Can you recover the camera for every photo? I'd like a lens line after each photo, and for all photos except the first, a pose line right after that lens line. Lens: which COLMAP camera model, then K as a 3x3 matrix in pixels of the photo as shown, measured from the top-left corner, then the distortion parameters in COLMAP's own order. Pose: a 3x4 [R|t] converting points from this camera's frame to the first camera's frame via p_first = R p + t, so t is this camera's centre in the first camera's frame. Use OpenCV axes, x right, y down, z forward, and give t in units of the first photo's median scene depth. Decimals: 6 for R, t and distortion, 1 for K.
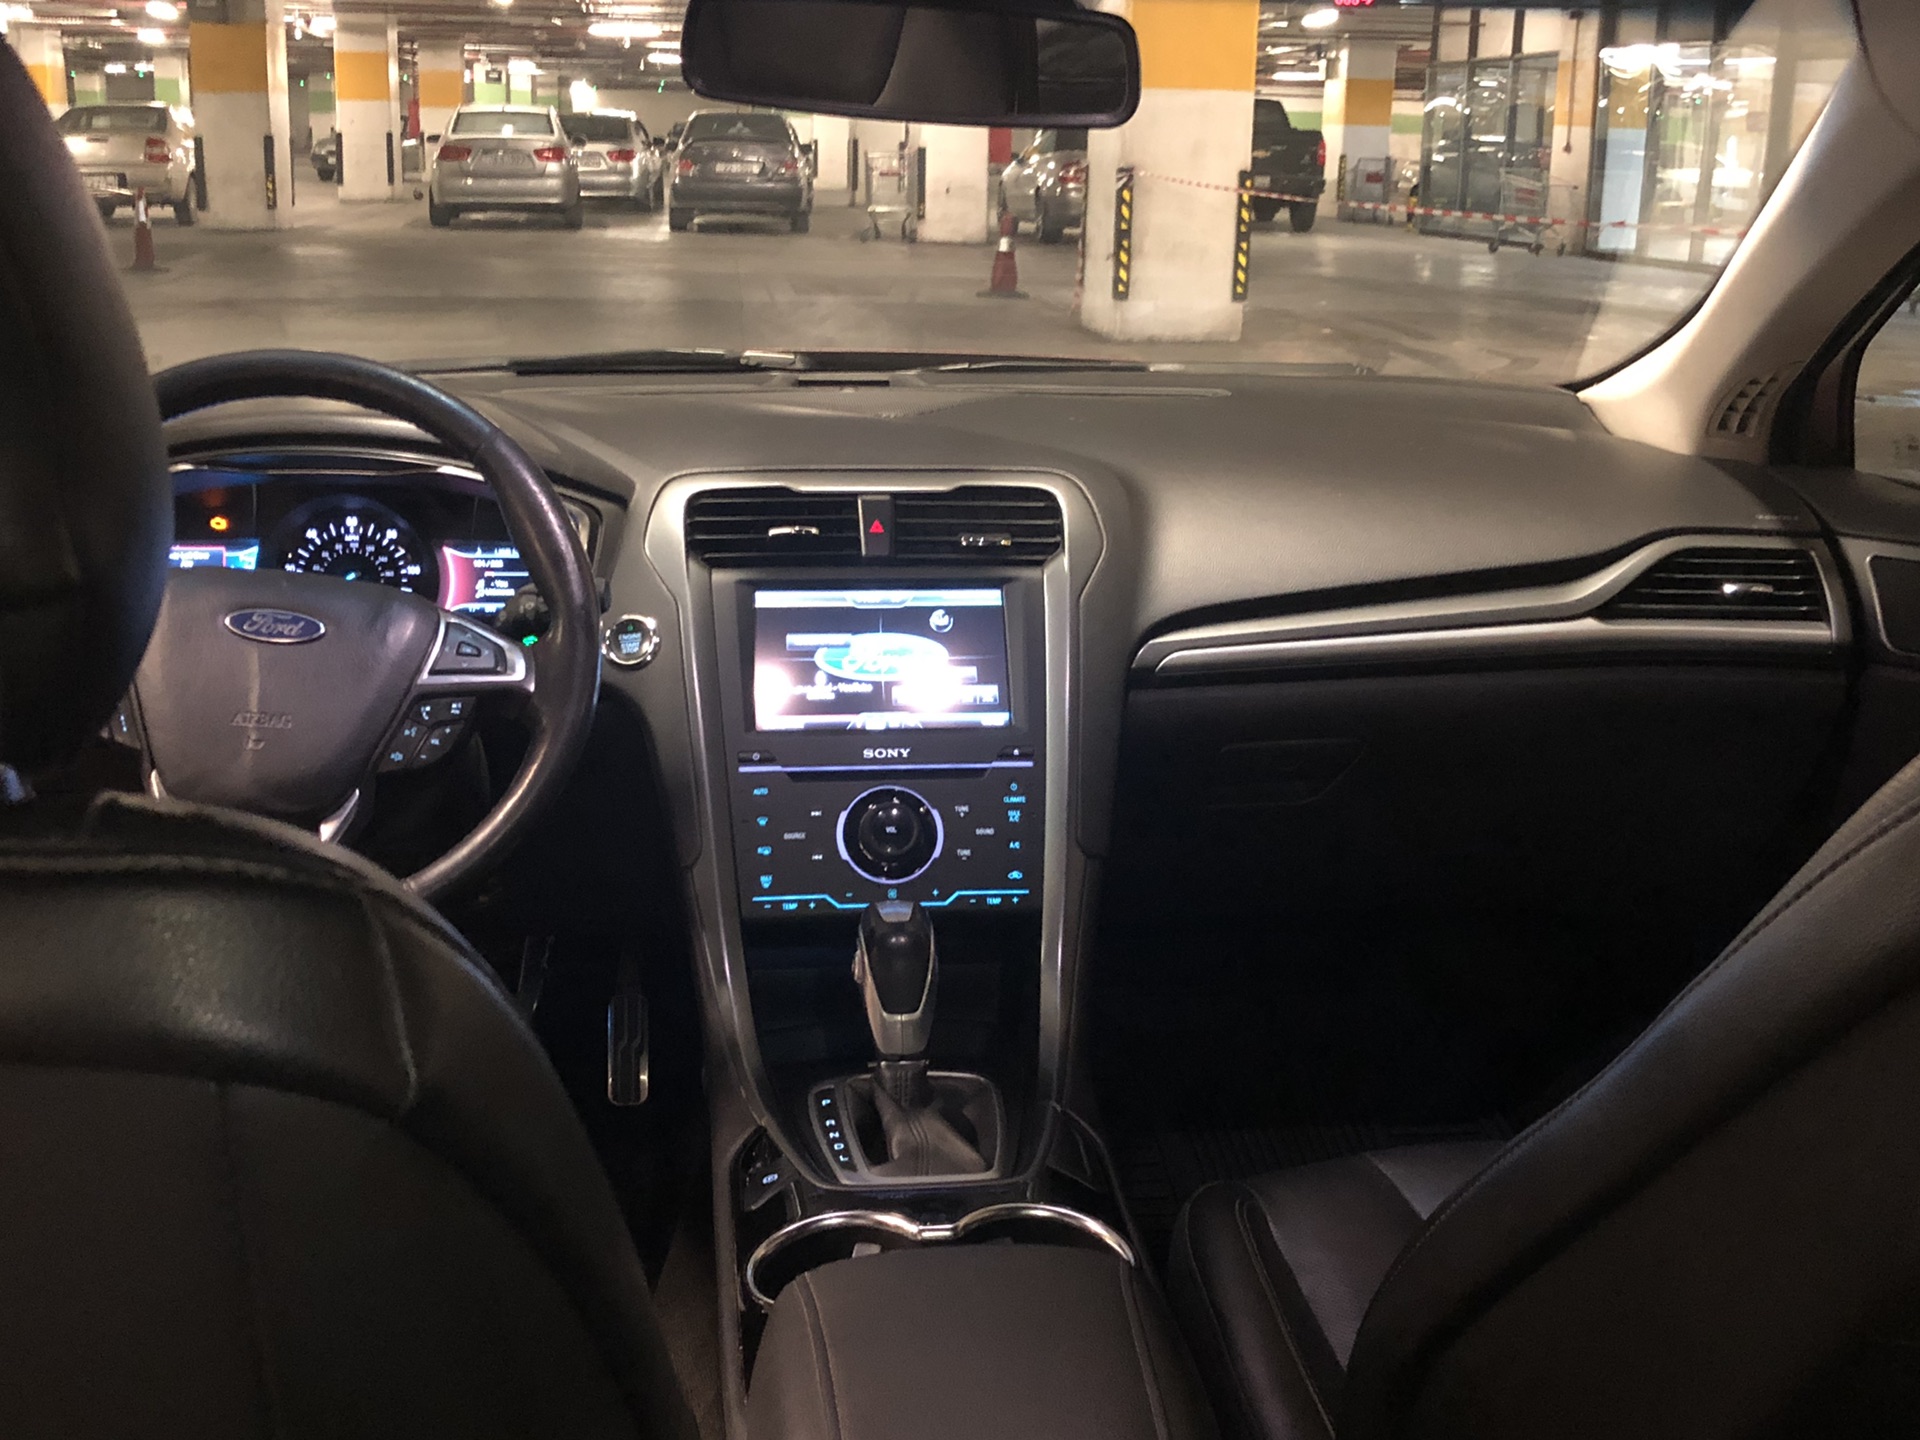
lens RADIAL K [[2179.6, 0, 961.7], [0, 2179.6, 683.8], [0, 0, 1]] dist [0.054992, -0.028672]
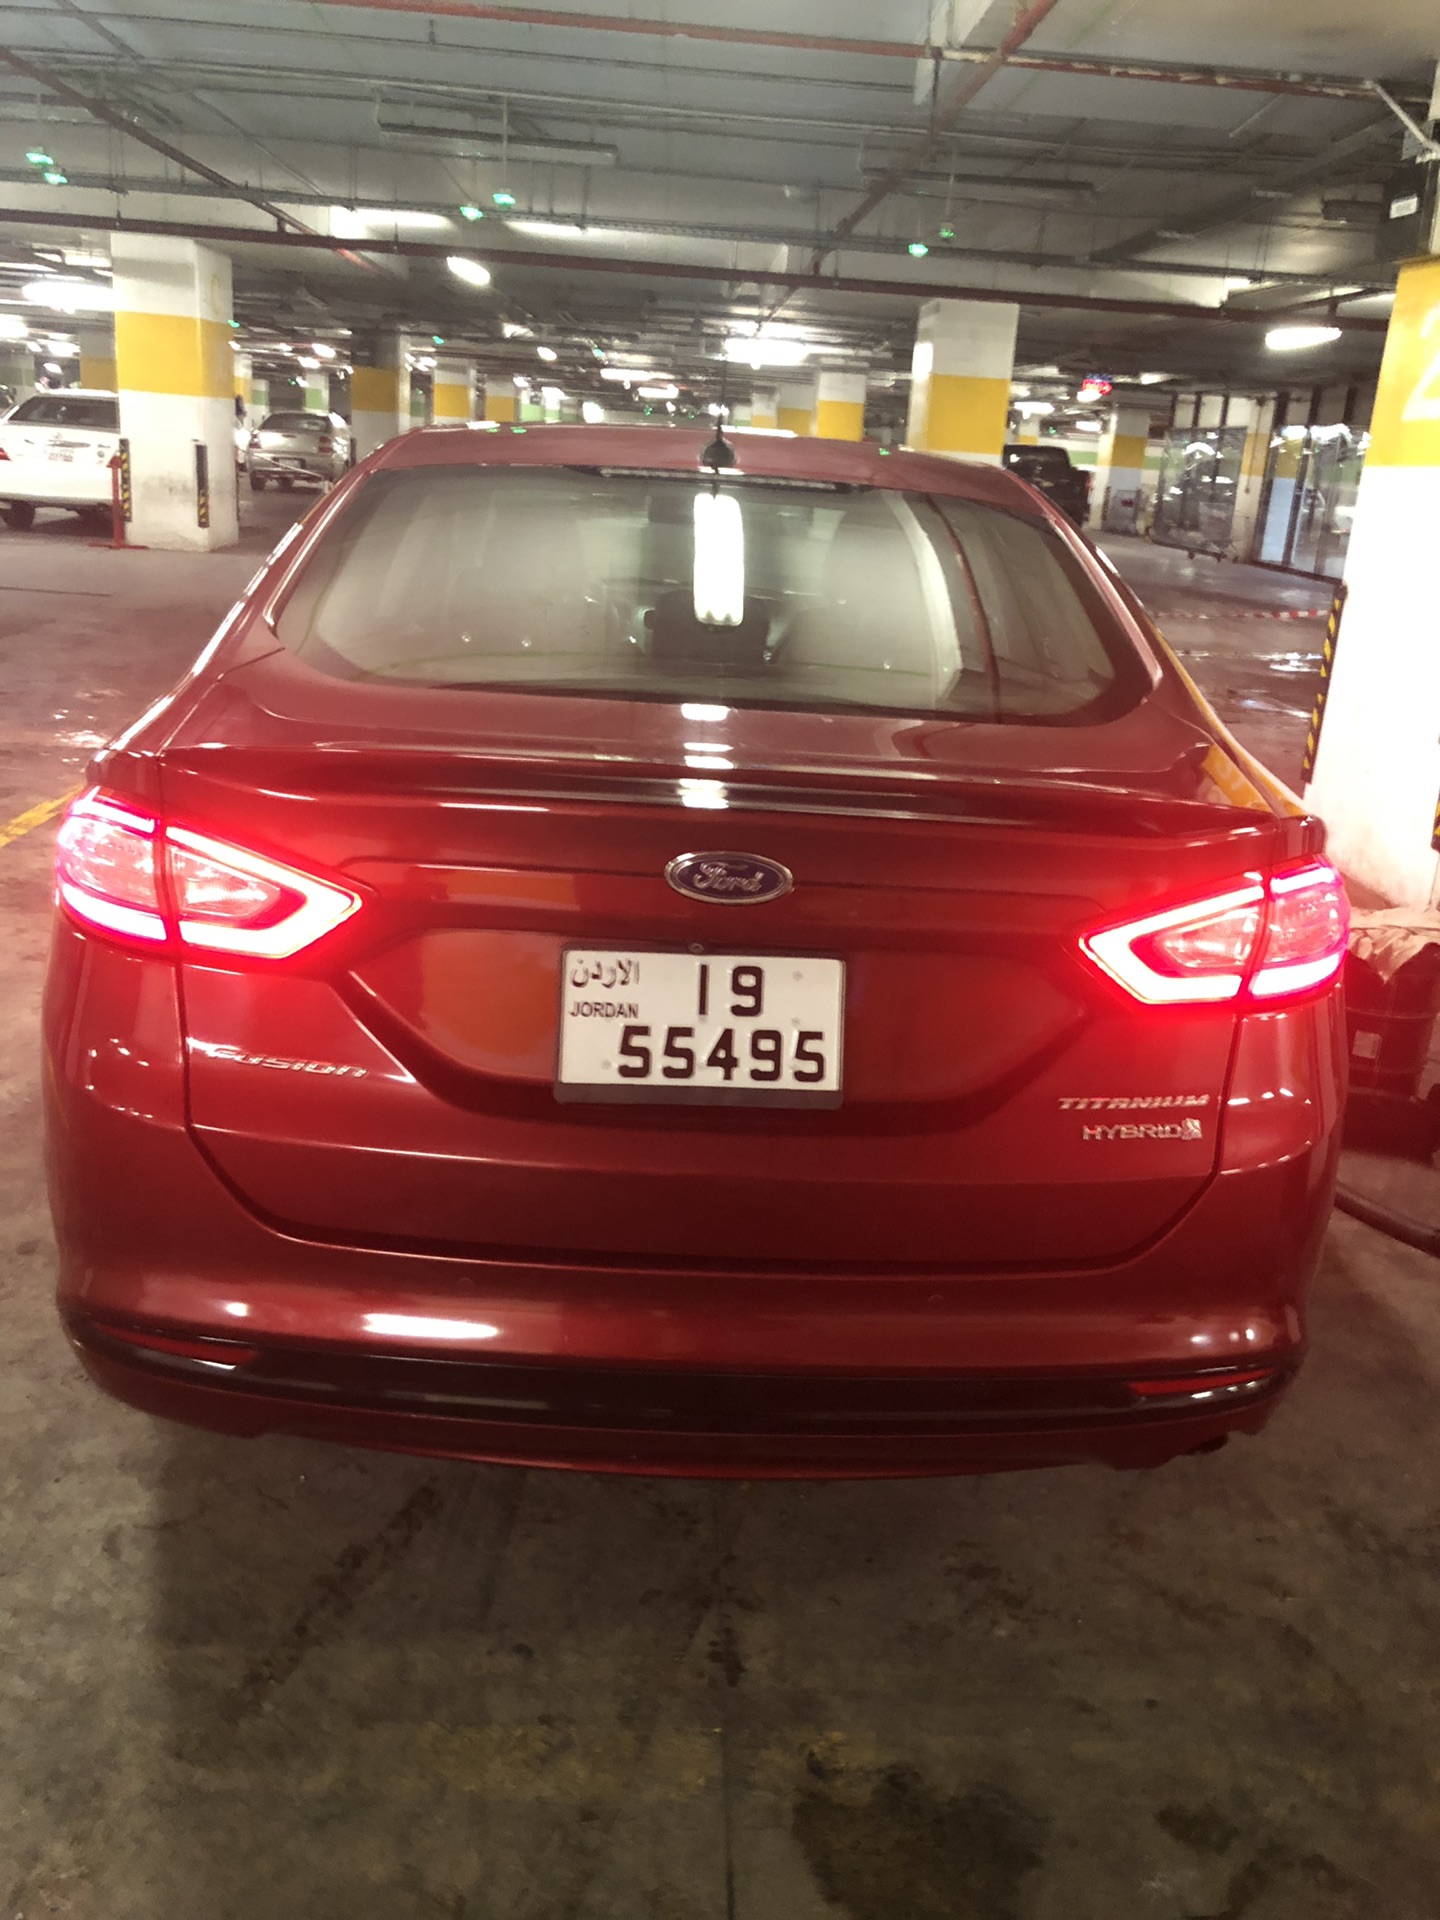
lens RADIAL K [[1563.3, 0, 736.3], [0, 1563.3, 958.7], [0, 0, 1]] dist [0.023189, -0.014043]
pose [[0.995861, 0.069289, -0.058824, 0.030690], [-0.065029, 0.995321, 0.071471, 0.039539], [0.063501, -0.067350, 0.995707, -0.227633]]
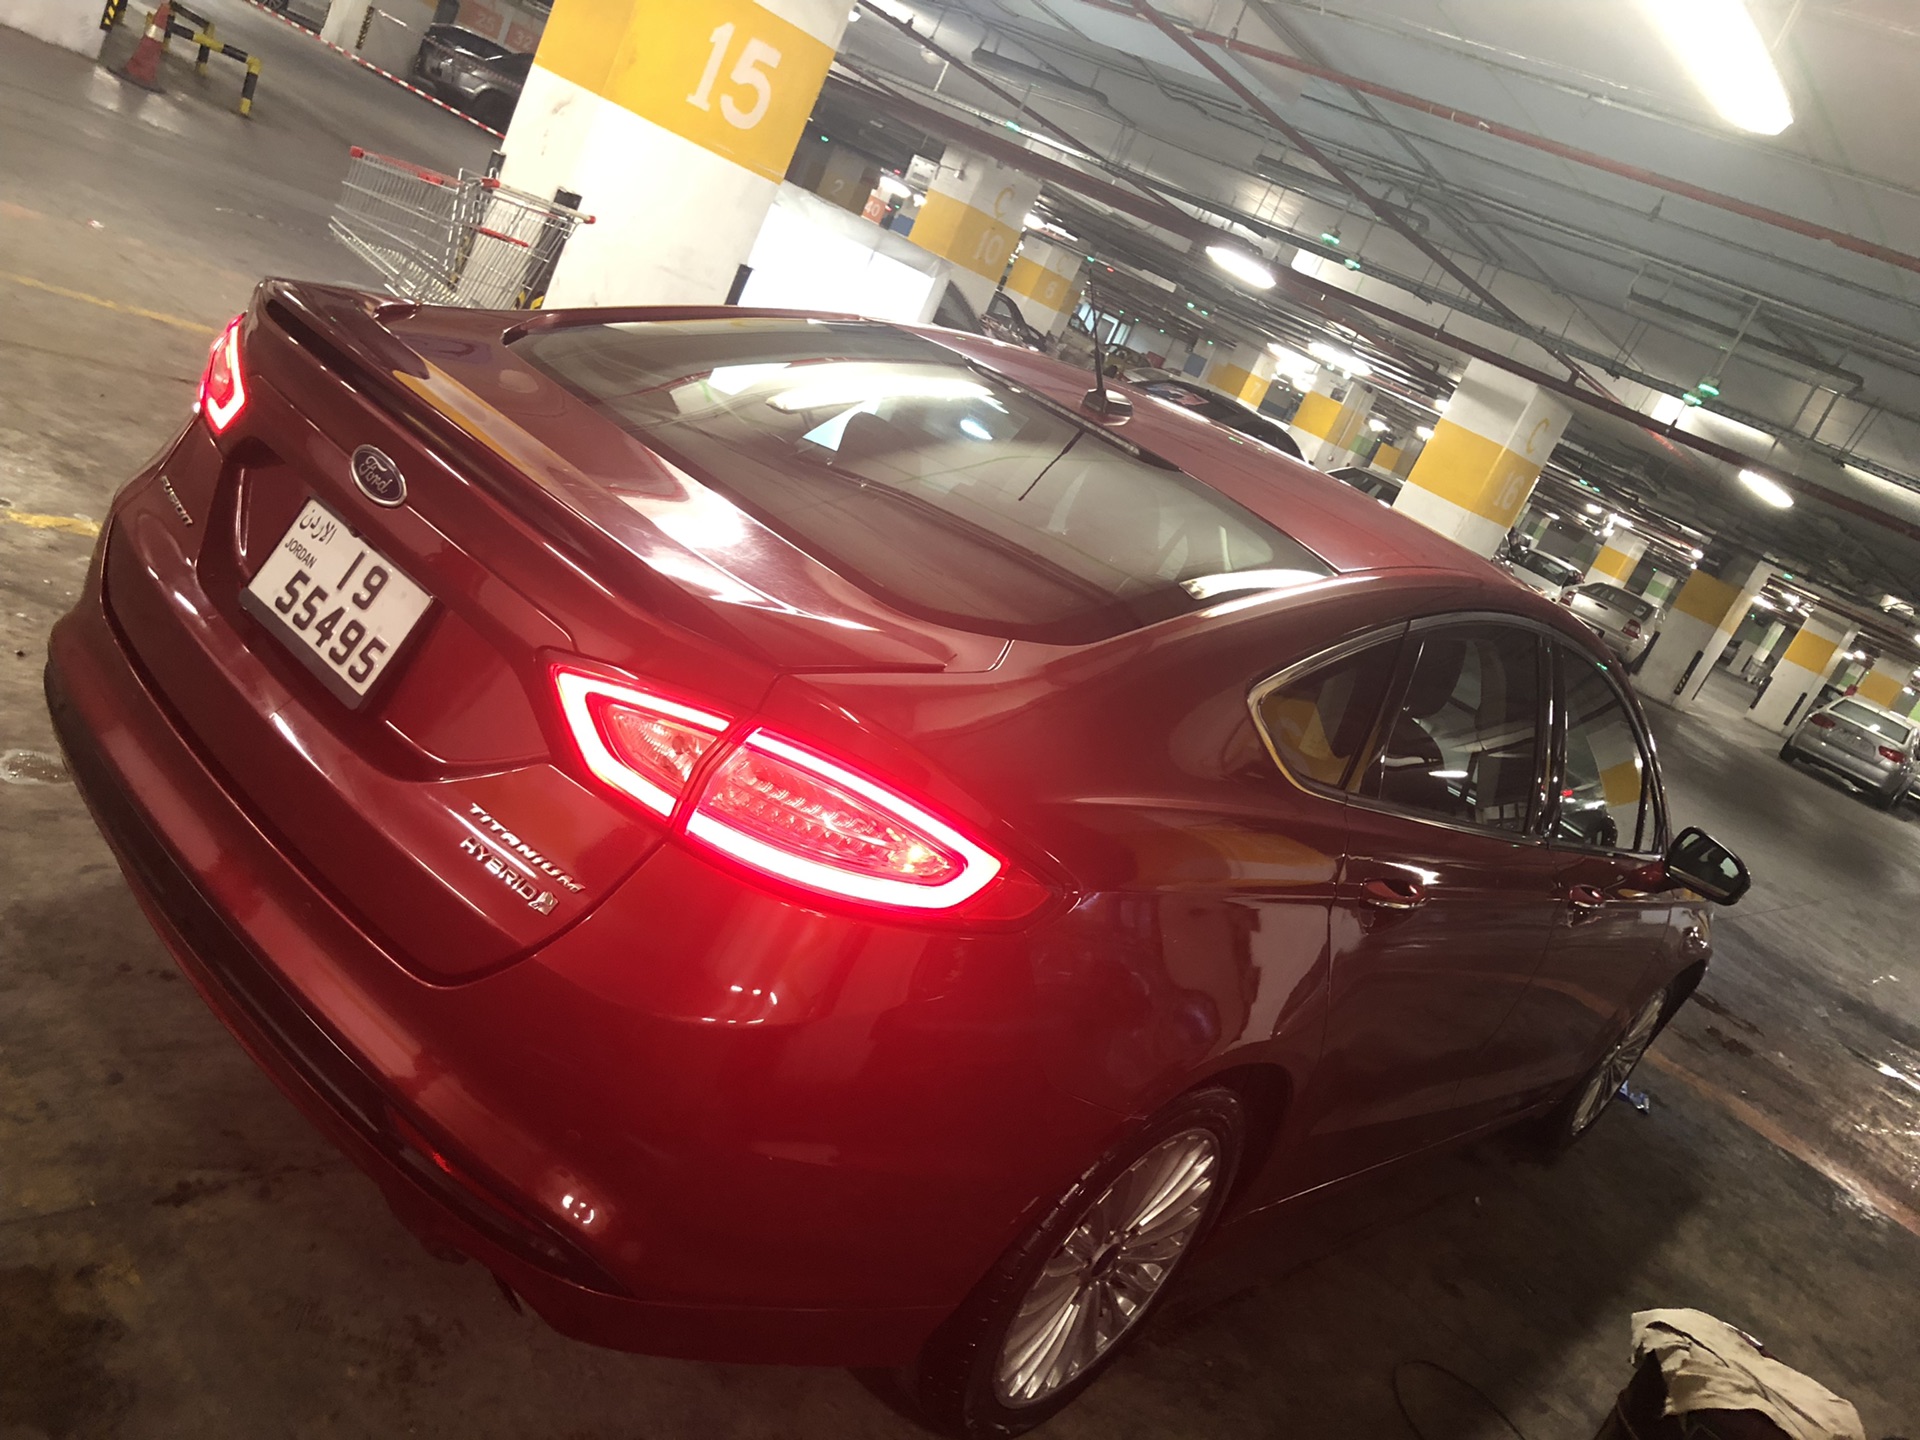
lens RADIAL K [[1563.3, 0, 951.0], [0, 1563.3, 740.8], [0, 0, 1]] dist [0.023189, -0.014043]
pose [[0.612638, 0.469266, -0.635975, 0.150325], [-0.559685, 0.825732, 0.070135, 0.023471], [0.558057, 0.312978, 0.768516, -0.179830]]
